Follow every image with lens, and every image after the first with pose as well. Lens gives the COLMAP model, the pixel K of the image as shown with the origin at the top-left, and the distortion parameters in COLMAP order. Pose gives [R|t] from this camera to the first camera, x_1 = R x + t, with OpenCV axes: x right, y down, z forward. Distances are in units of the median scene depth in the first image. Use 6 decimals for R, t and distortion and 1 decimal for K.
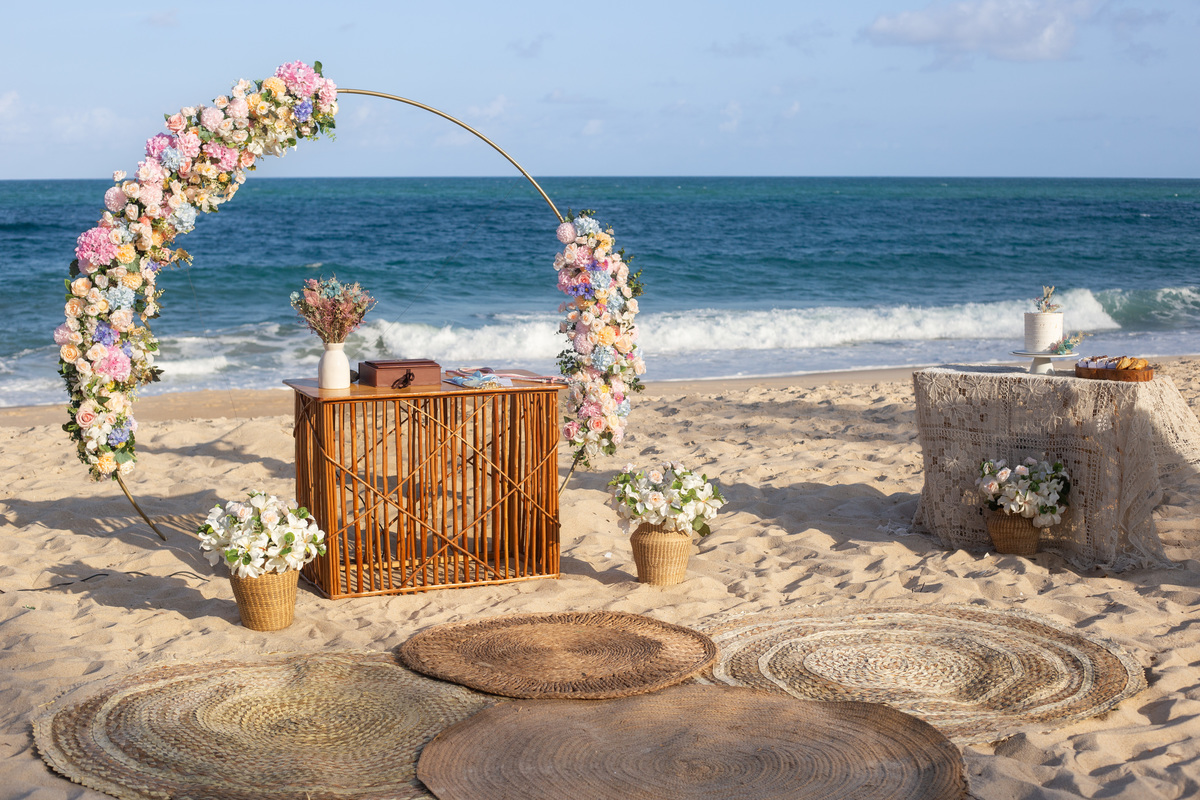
lens RADIAL K [[1715.7, 0, 600.0], [0, 1715.7, 400.0], [0, 0, 1]] dist [-0.093472, -0.063118]
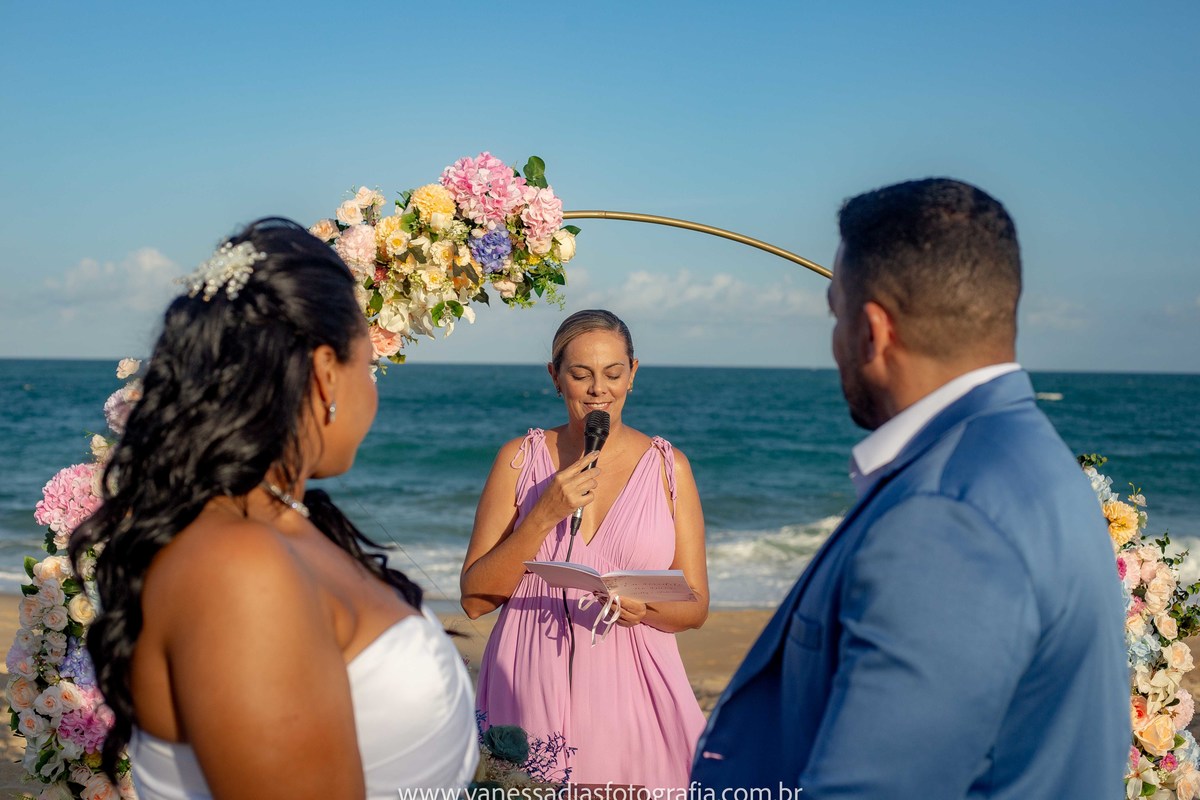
lens RADIAL K [[1715.7, 0, 600.0], [0, 1715.7, 400.0], [0, 0, 1]] dist [-0.093472, -0.063118]
pose [[0.917891, 0.021752, -0.396236, 0.063145], [-0.065293, 0.993166, -0.096732, -0.078137], [0.391424, 0.114661, 0.913039, 0.556766]]
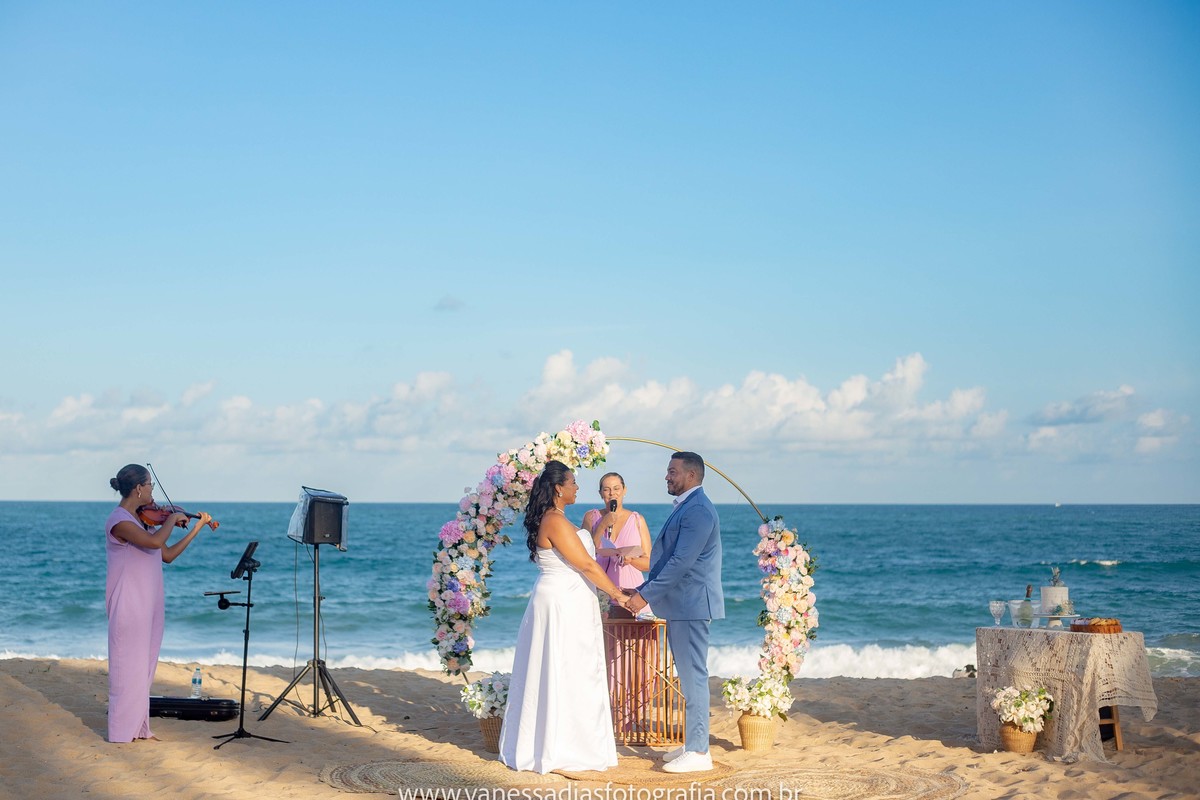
lens RADIAL K [[1799.6, 0, 557.5], [0, 1799.6, 397.4], [0, 0, 1]] dist [-0.091941, -0.034672]
pose [[0.914664, -0.019239, -0.403757, 0.500655], [-0.056424, 0.983011, -0.174661, 0.080086], [0.400257, 0.182537, 0.898039, -0.555111]]
